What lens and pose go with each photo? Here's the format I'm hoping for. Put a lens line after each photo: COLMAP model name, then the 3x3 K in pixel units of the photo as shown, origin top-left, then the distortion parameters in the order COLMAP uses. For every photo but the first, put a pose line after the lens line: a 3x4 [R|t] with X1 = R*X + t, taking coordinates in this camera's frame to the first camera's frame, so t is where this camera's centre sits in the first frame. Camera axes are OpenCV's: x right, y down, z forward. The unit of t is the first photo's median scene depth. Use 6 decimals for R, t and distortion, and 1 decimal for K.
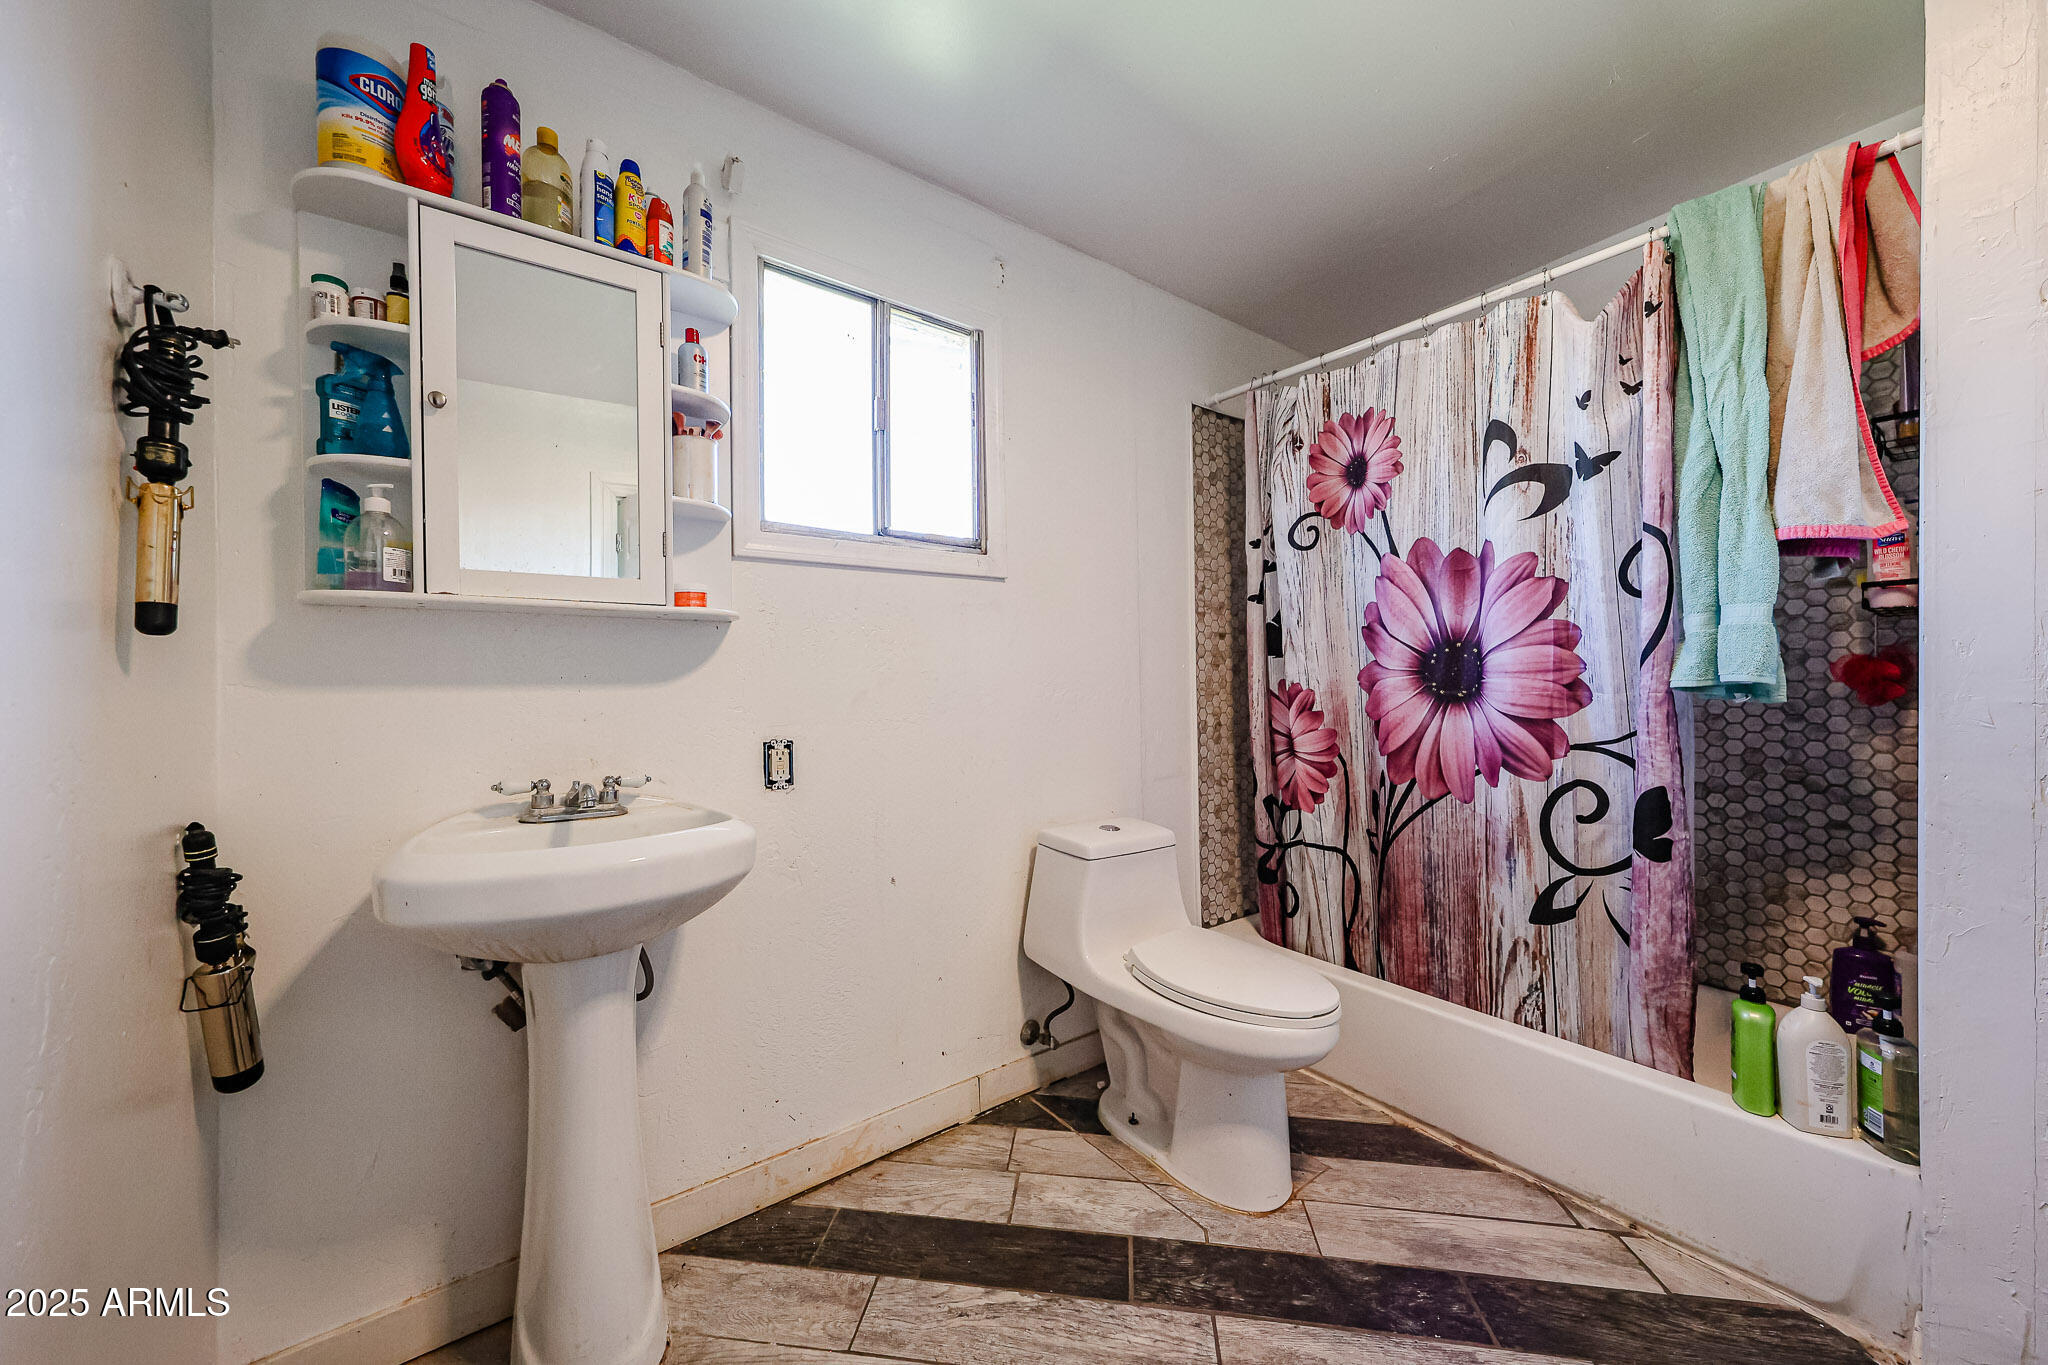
lens RADIAL K [[726.3, 0, 1024.7], [0, 726.3, 682.7], [0, 0, 1]] dist [0.001363, 0.000391]
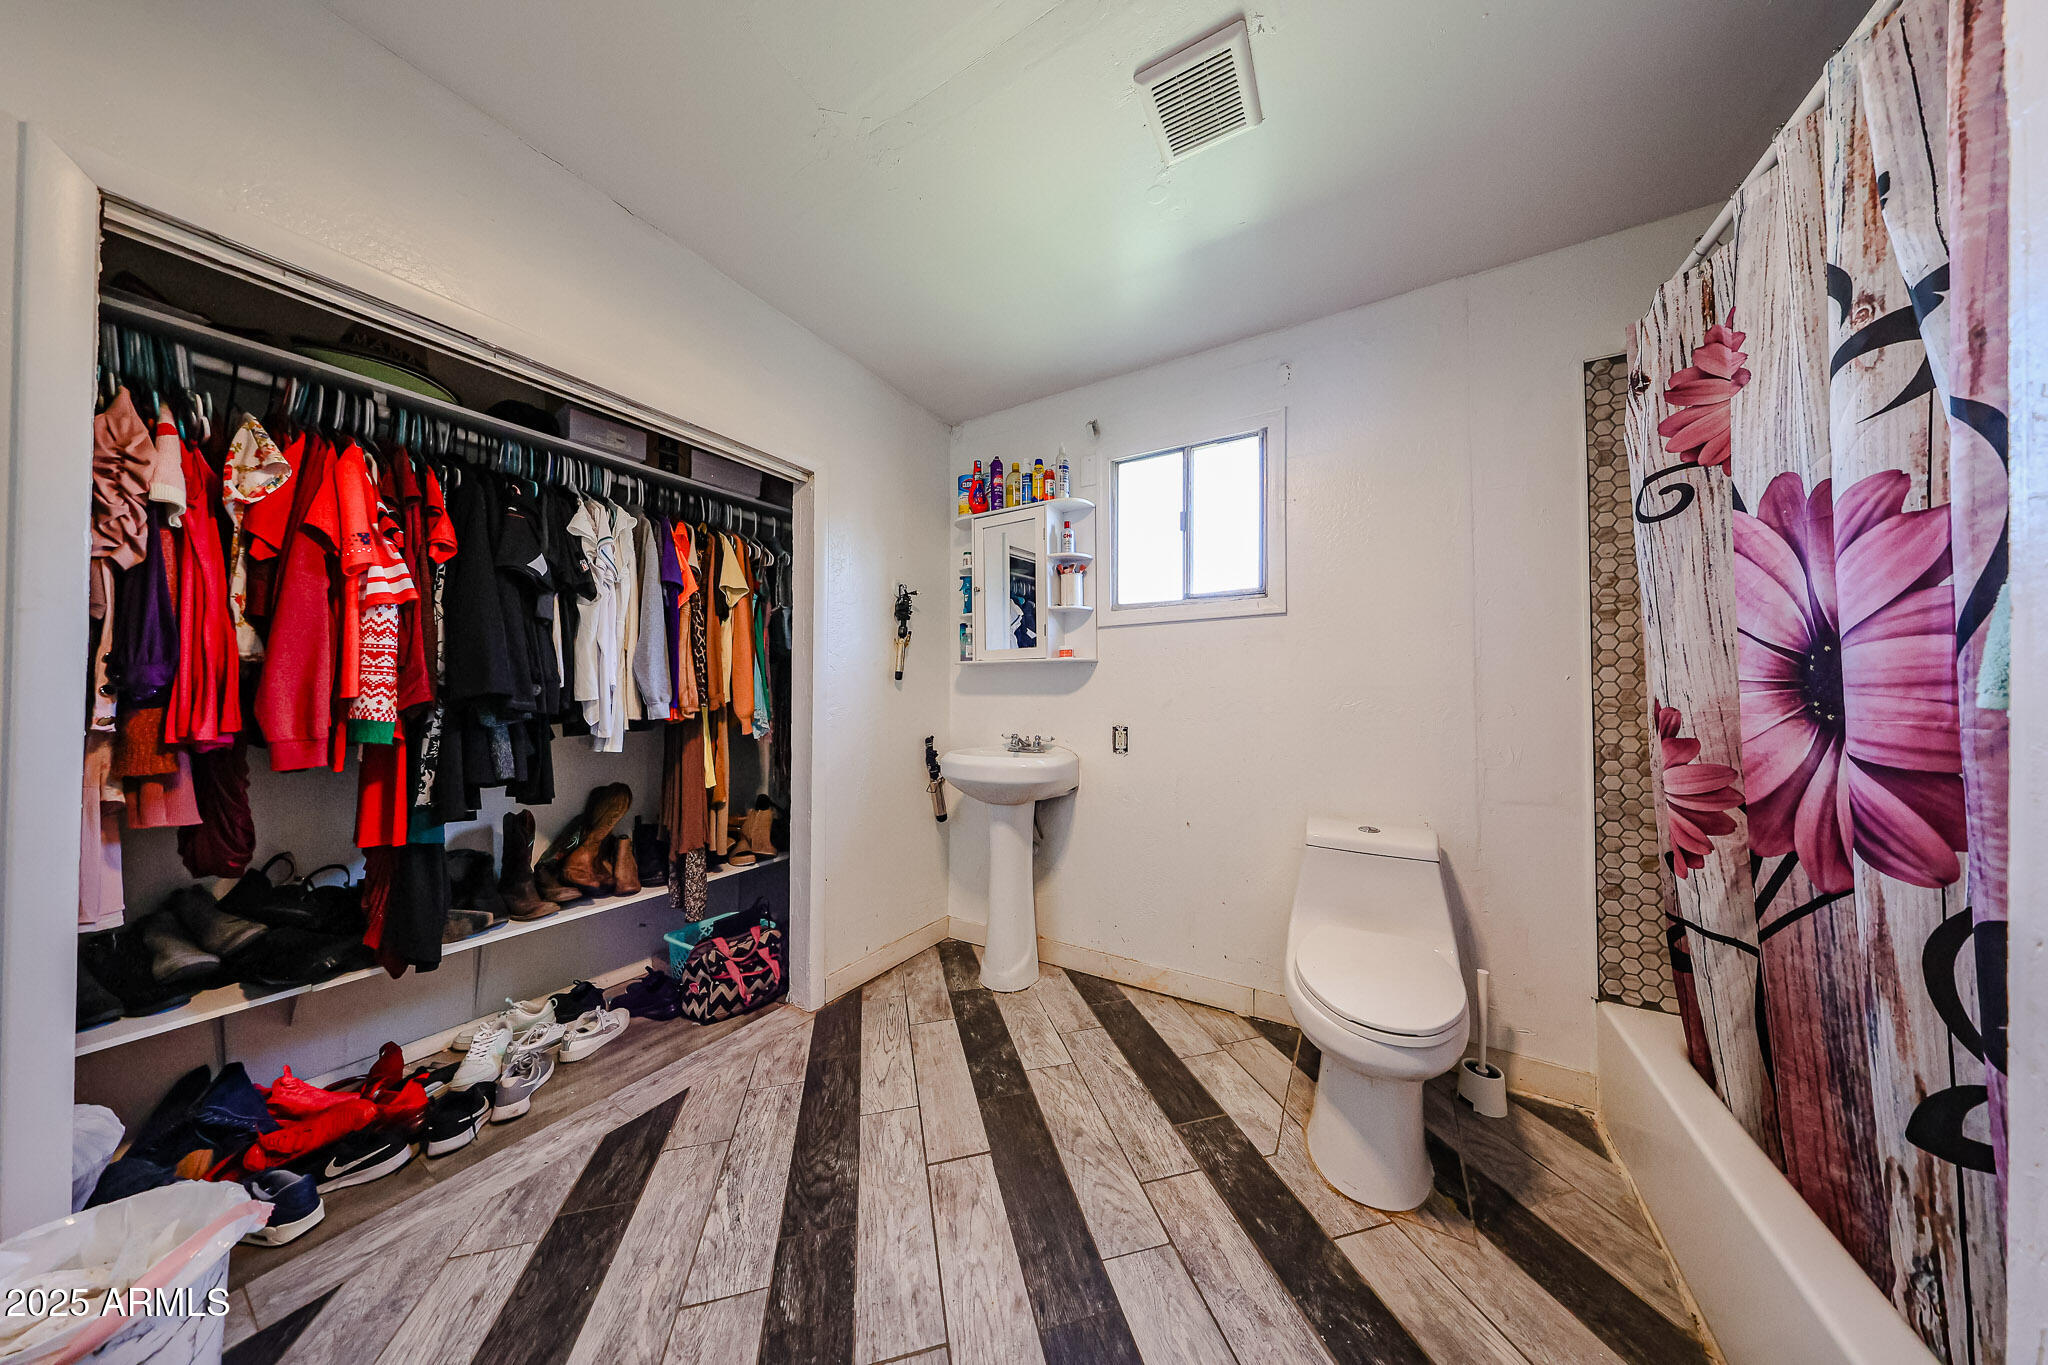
lens RADIAL K [[585.0, 0, 1027.1], [0, 585.0, 687.0], [0, 0, 1]] dist [-0.004974, 0.000022]
pose [[0.387803, -0.003914, -0.921734, 0.817802], [-0.002598, 0.999982, -0.005339, -0.008490], [0.921739, 0.004465, 0.387786, 0.207655]]
